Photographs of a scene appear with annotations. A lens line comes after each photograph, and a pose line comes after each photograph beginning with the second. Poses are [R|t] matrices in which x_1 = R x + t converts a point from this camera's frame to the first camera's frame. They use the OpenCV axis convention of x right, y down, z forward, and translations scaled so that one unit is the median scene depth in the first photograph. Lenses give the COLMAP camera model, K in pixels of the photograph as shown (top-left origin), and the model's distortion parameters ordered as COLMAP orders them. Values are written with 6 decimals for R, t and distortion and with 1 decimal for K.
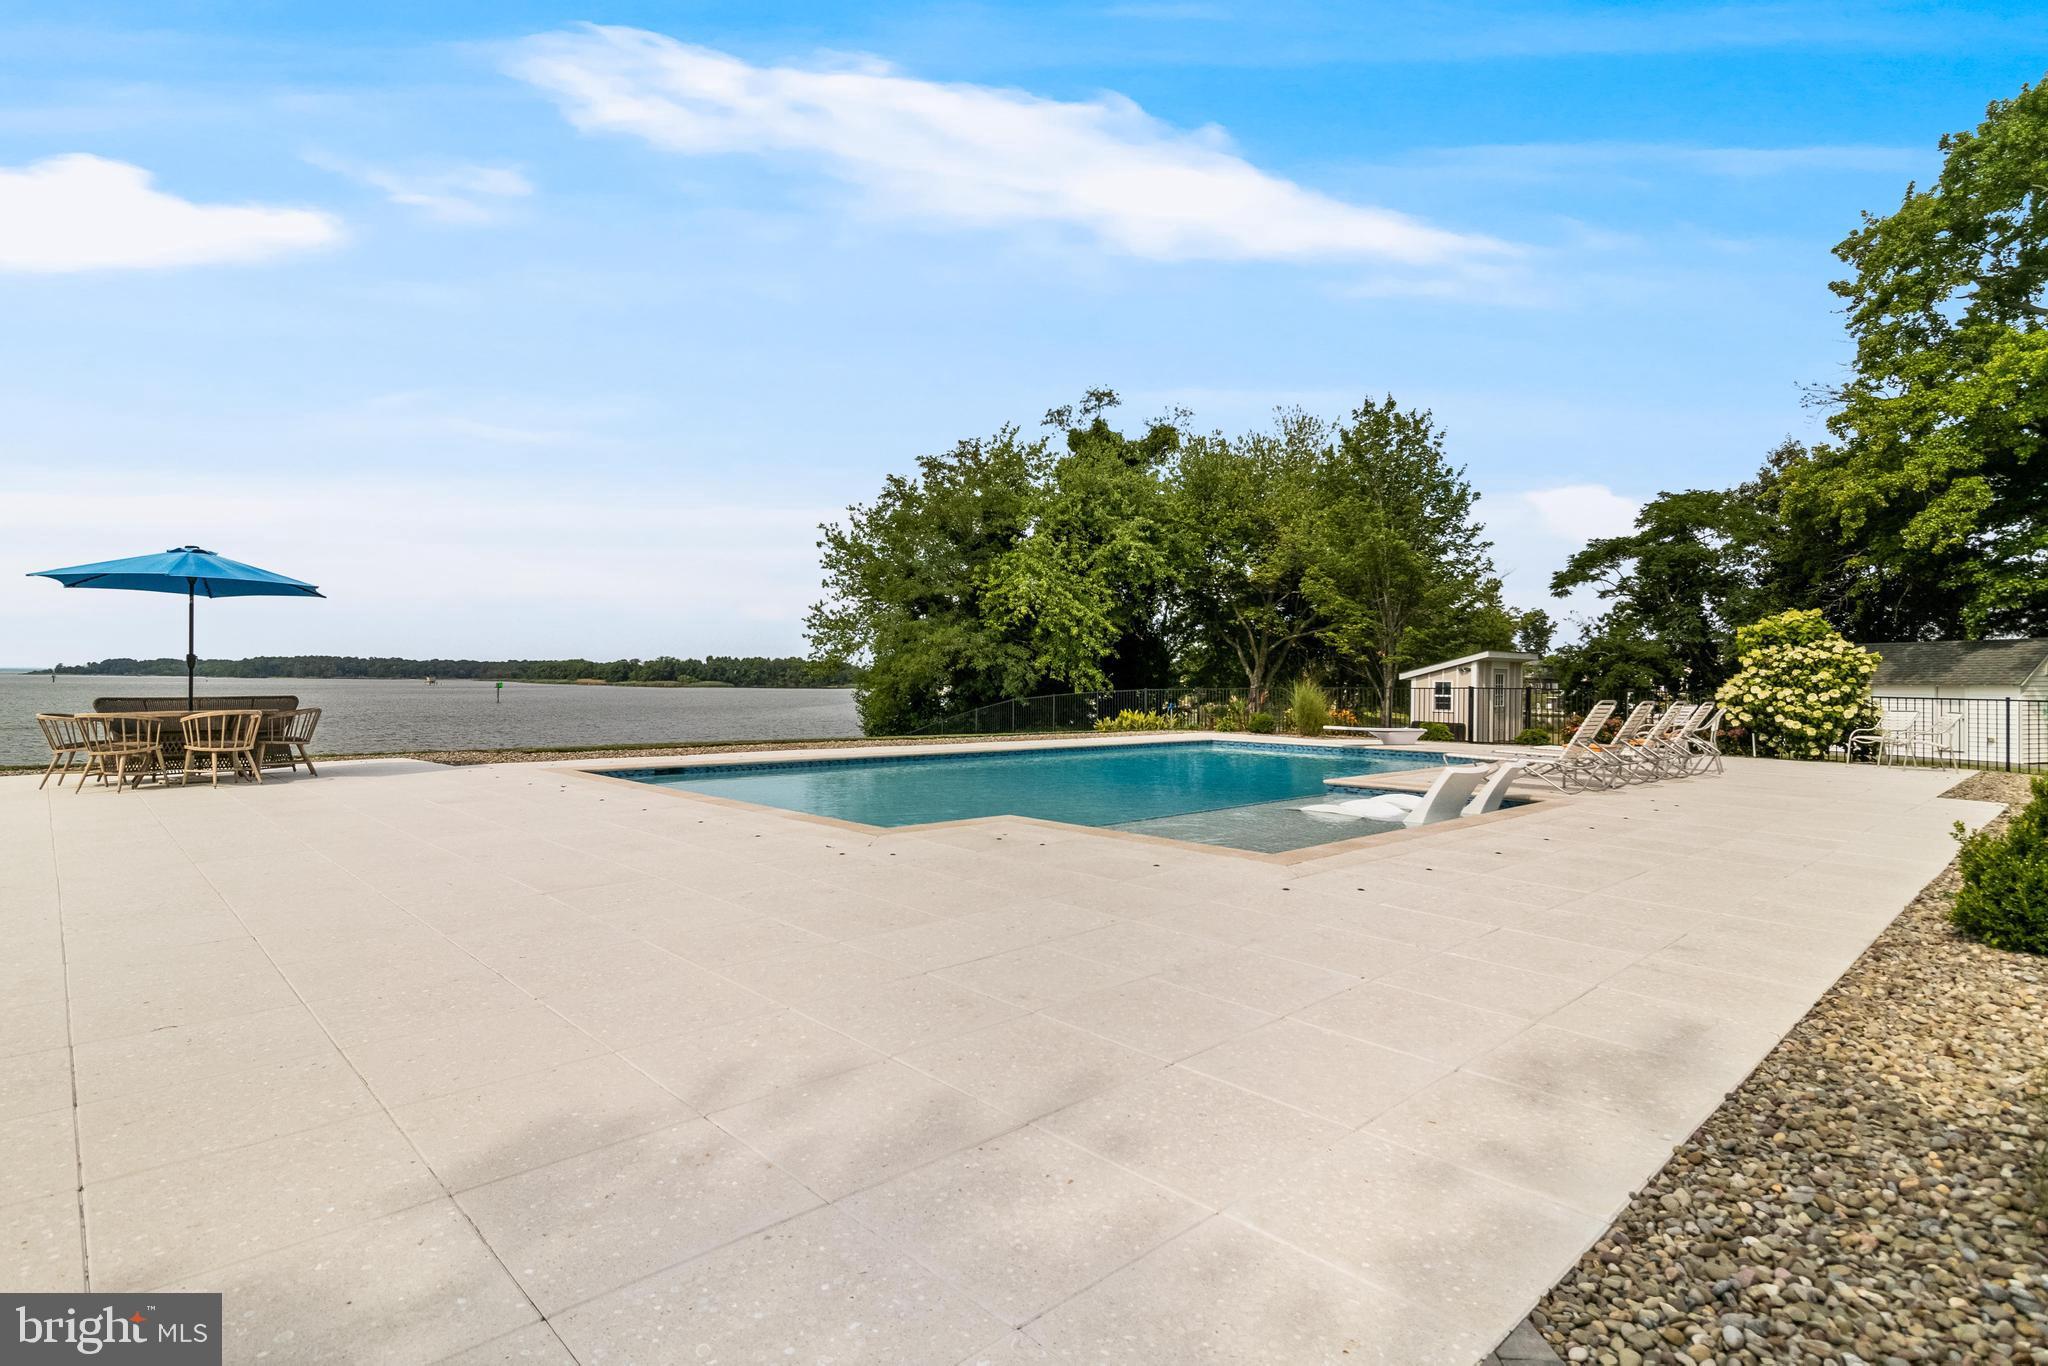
lens RADIAL K [[1030.4, 0, 1022.7], [0, 1030.4, 670.0], [0, 0, 1]] dist [0.000724, -0.001181]
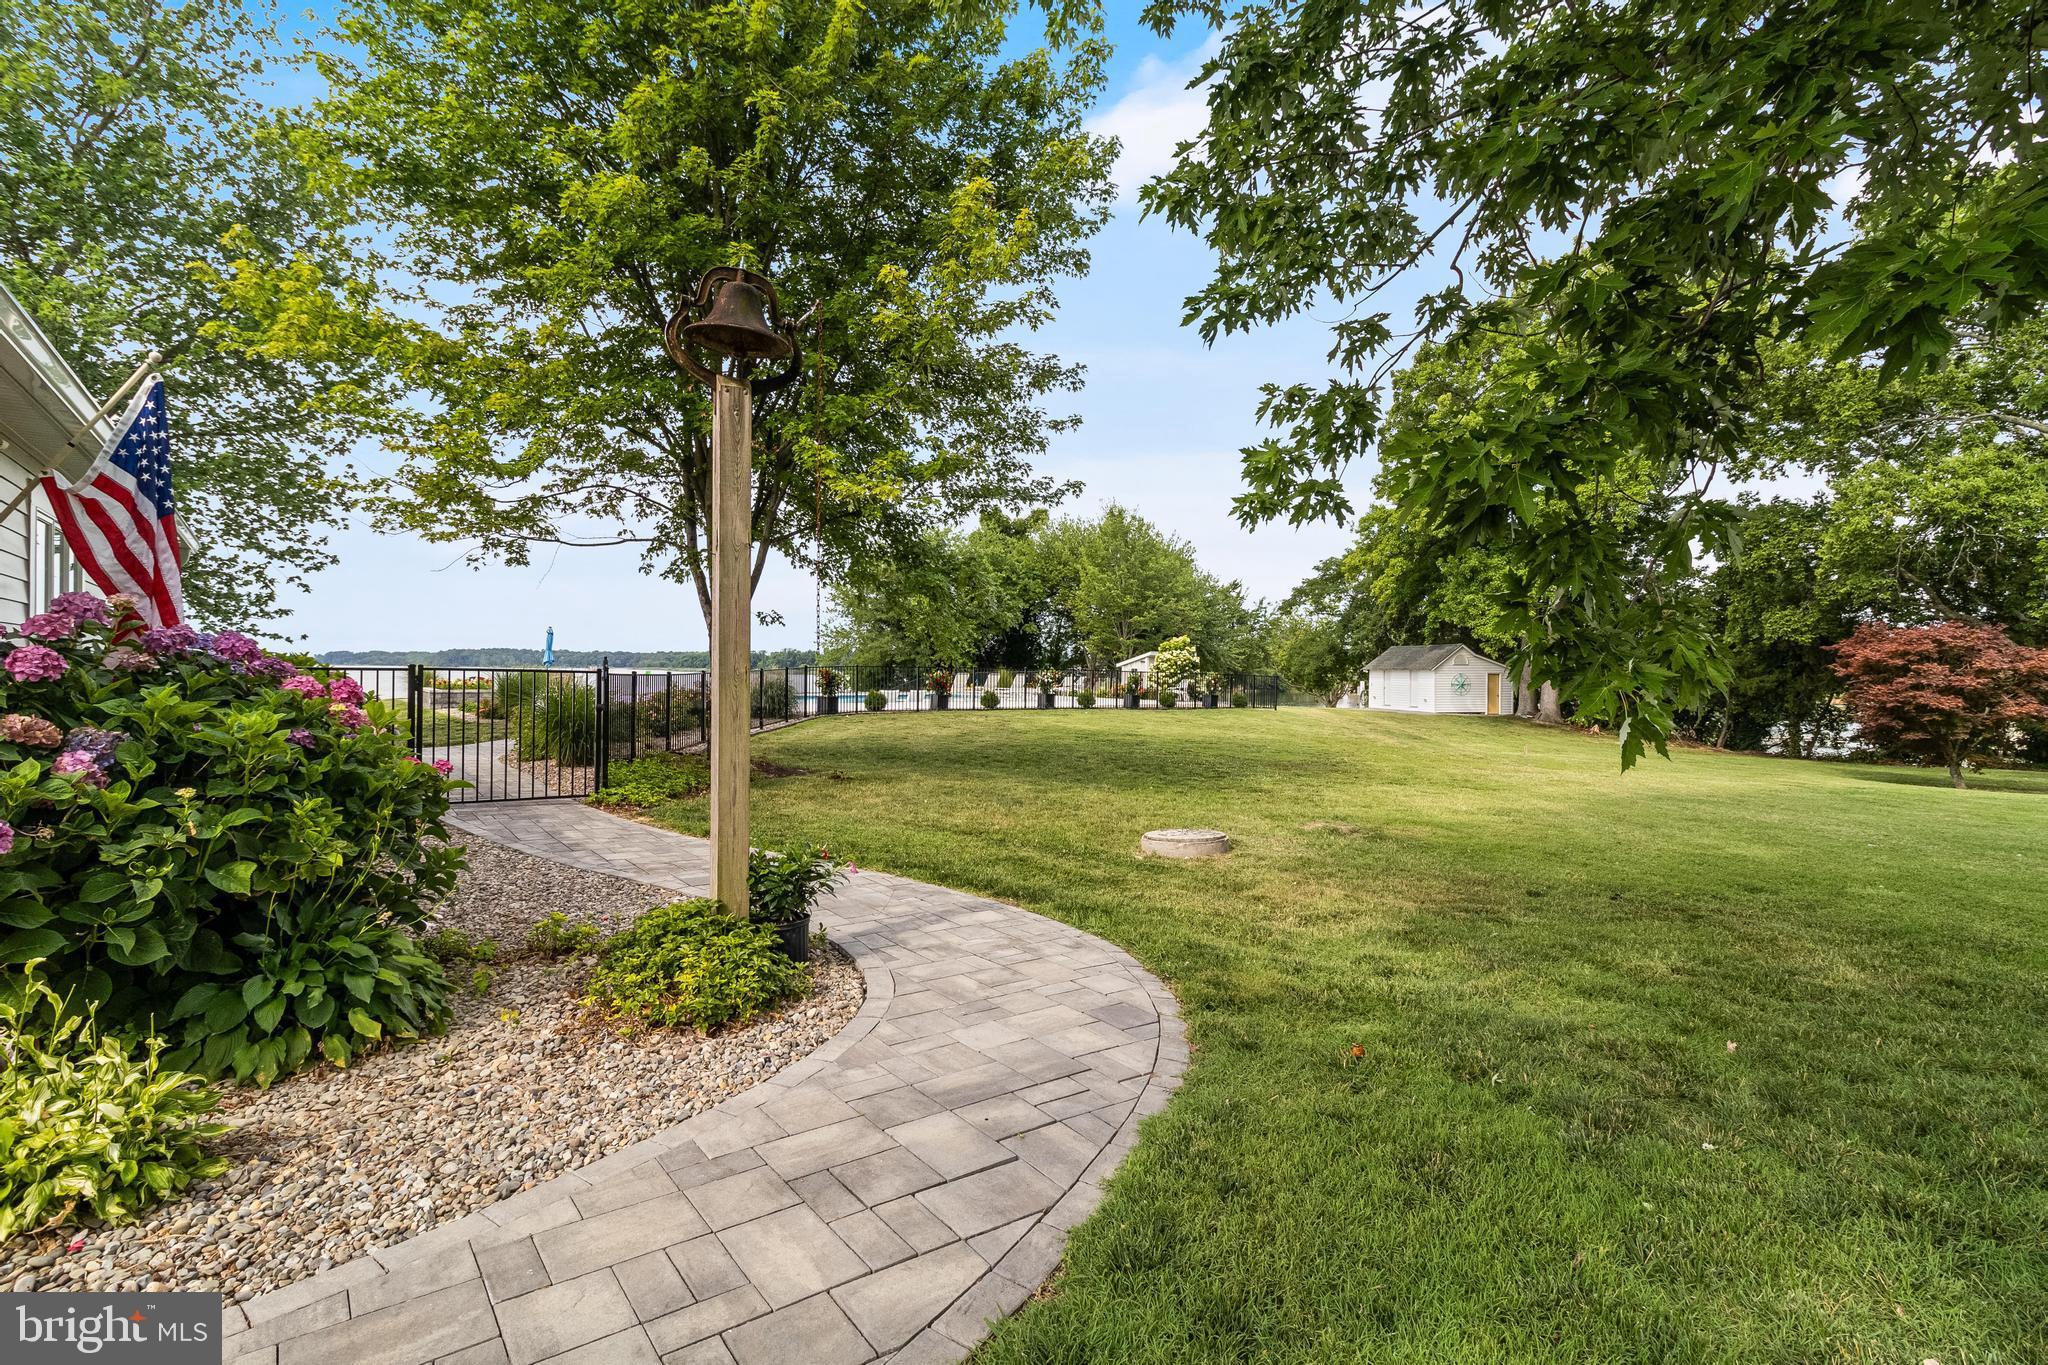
lens RADIAL K [[937.8, 0, 1015.4], [0, 937.8, 668.5], [0, 0, 1]] dist [0.000285, 0.000125]
pose [[0.994637, 0.001201, -0.103421, 0.305193], [-0.000448, 0.999973, 0.007302, -0.000403], [0.103427, -0.007217, 0.994611, -0.552400]]
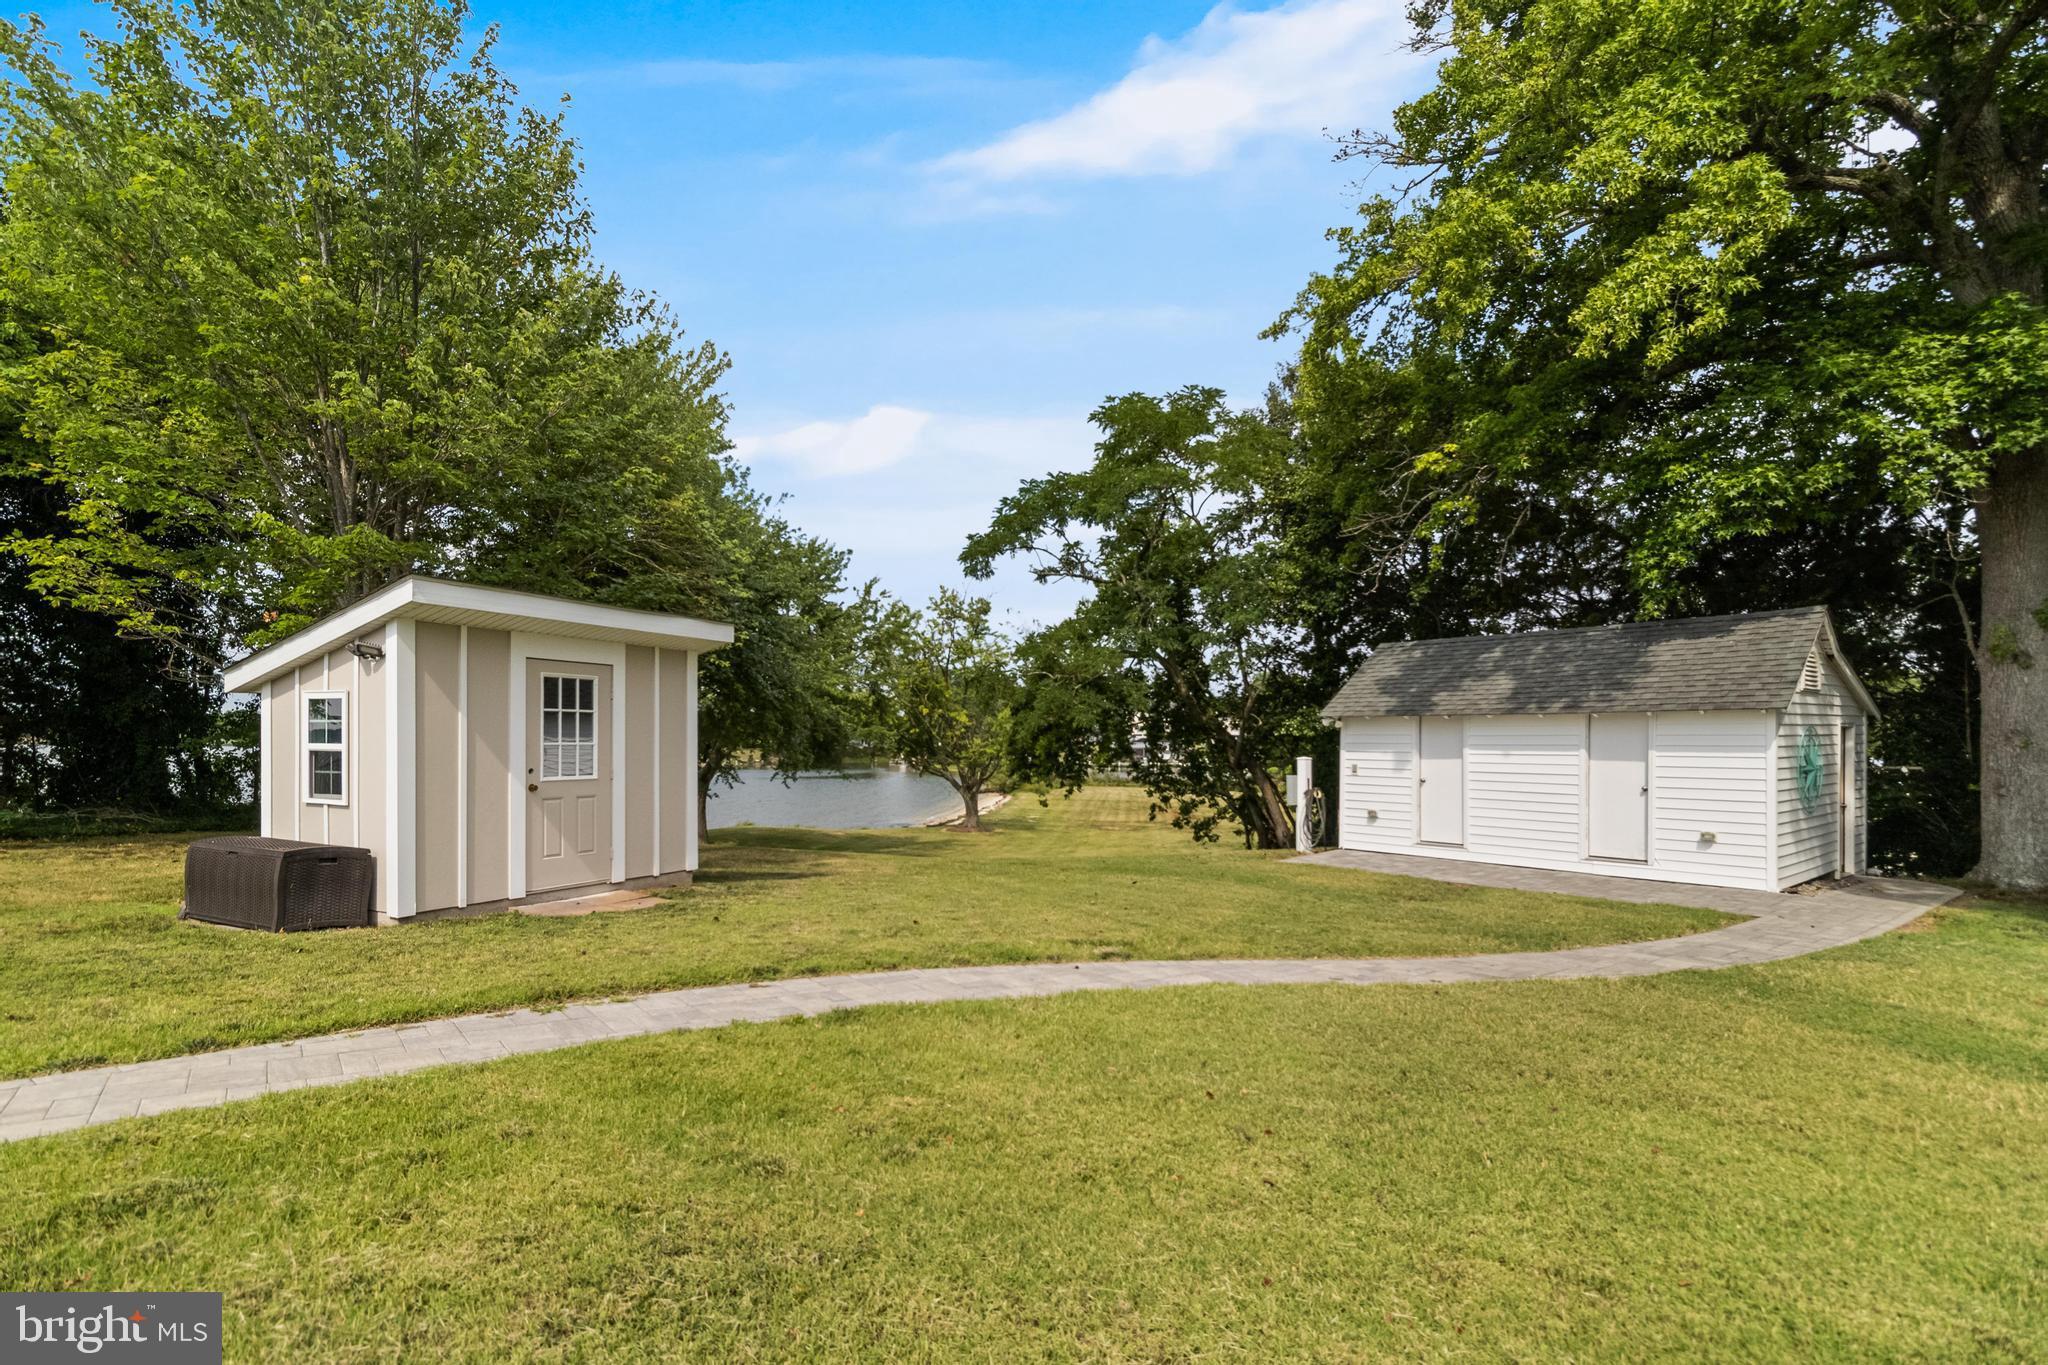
lens RADIAL K [[981.9, 0, 1020.2], [0, 981.9, 744.5], [0, 0, 1]] dist [0.000861, 0.000155]
pose [[0.929667, -0.008002, 0.368314, 0.397584], [0.001438, 0.999835, 0.018092, 0.015802], [-0.368398, -0.016289, 0.929526, 0.557176]]
